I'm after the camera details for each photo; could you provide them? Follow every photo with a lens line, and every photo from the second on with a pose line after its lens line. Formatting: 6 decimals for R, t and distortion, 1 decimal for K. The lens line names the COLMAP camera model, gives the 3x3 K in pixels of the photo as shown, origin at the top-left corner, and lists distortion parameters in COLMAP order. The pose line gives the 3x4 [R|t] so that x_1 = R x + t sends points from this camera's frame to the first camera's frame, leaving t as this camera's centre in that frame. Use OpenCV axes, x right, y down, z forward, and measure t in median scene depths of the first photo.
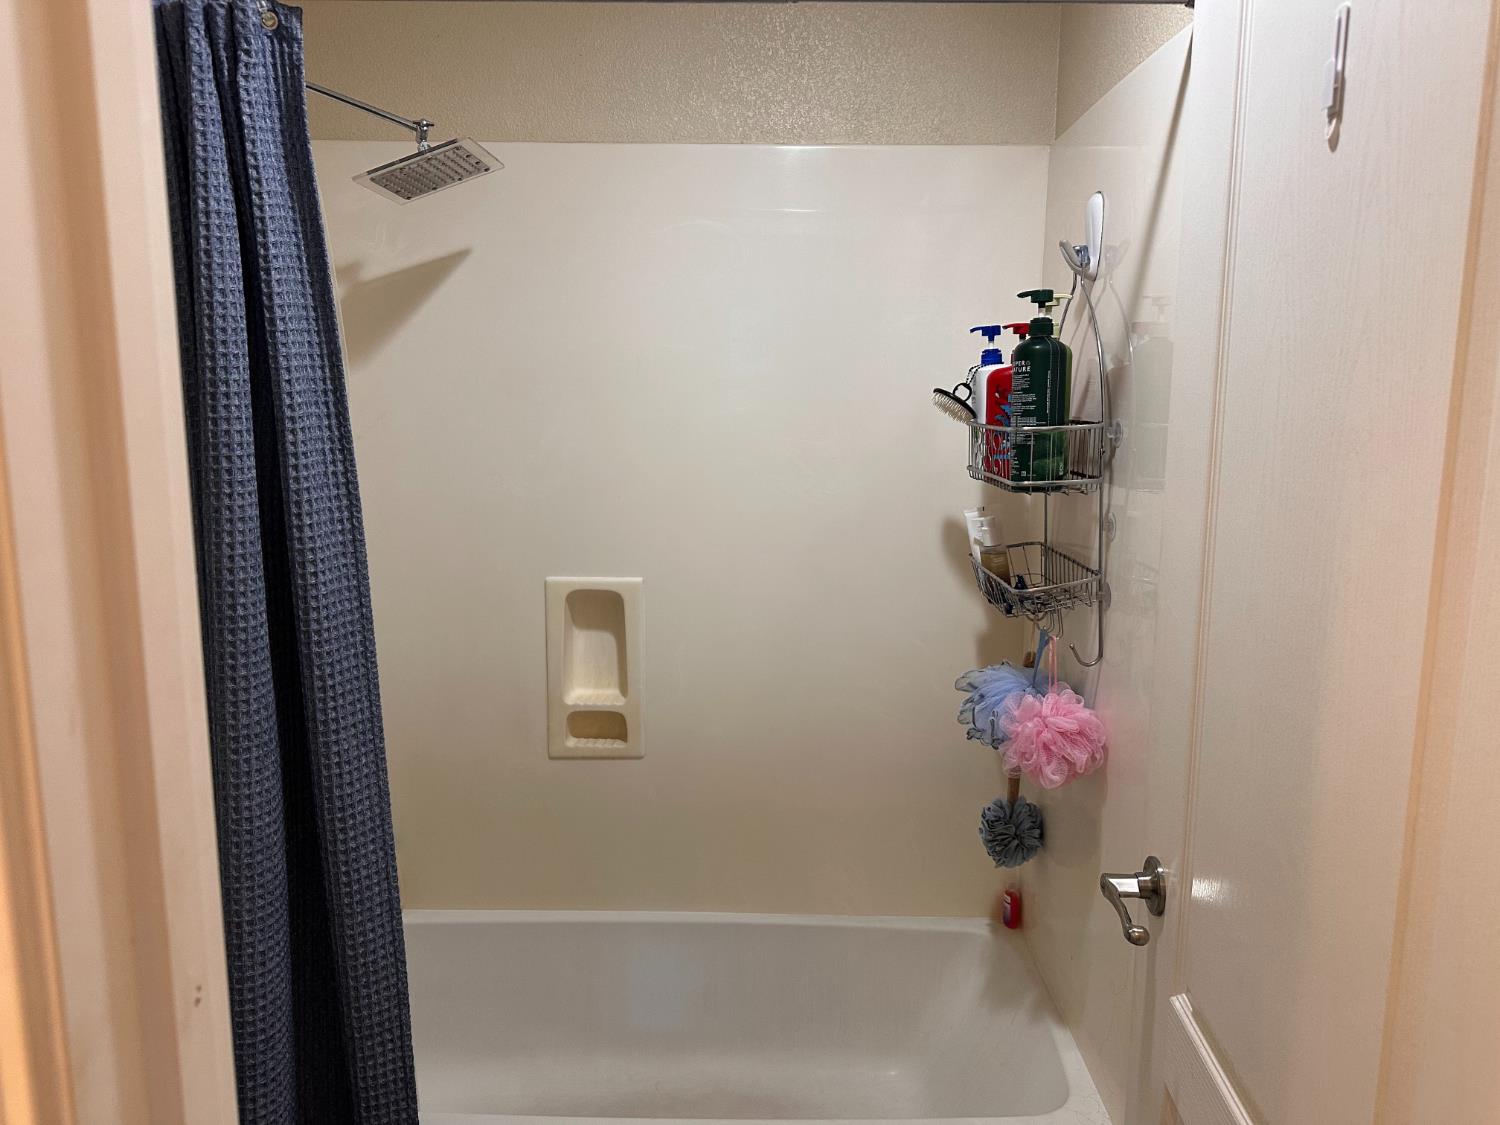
lens RADIAL K [[1060.5, 0, 750.0], [0, 1060.5, 562.5], [0, 0, 1]] dist [0.080422, -0.099042]
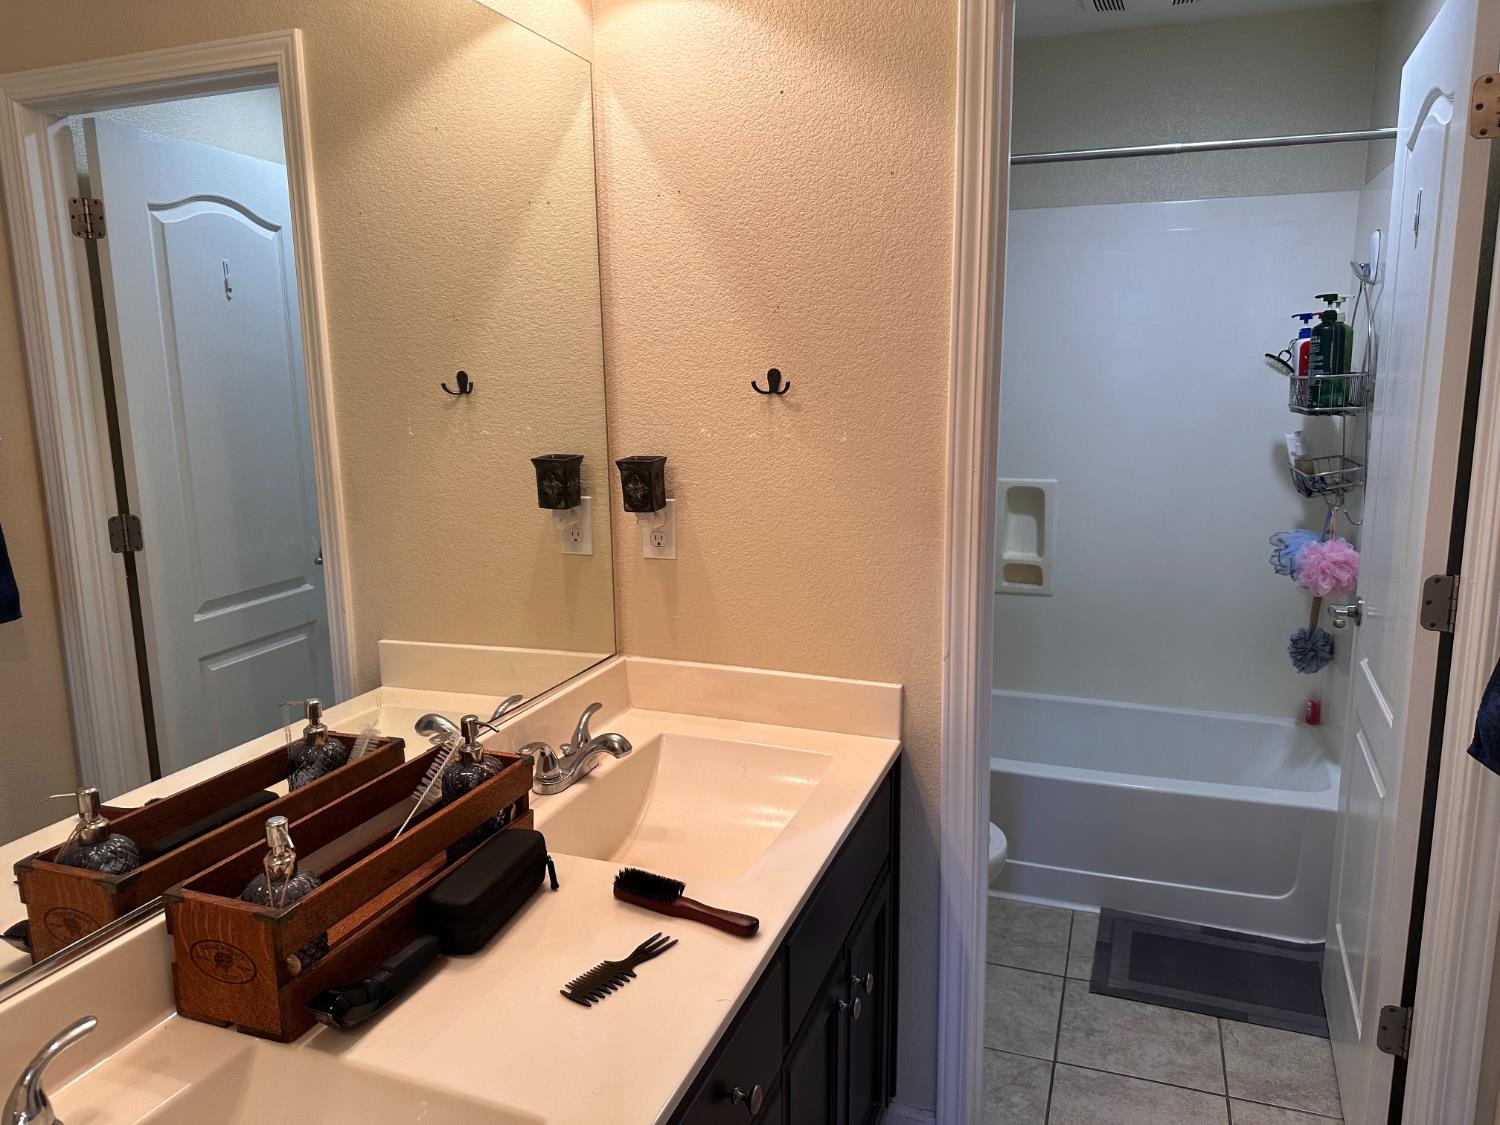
lens RADIAL K [[1060.5, 0, 750.0], [0, 1060.5, 562.5], [0, 0, 1]] dist [0.080422, -0.099042]
pose [[0.946656, 0.044641, -0.319140, -0.027207], [-0.038212, 0.998921, 0.026381, 0.133215], [0.319974, -0.012779, 0.947340, -0.762629]]
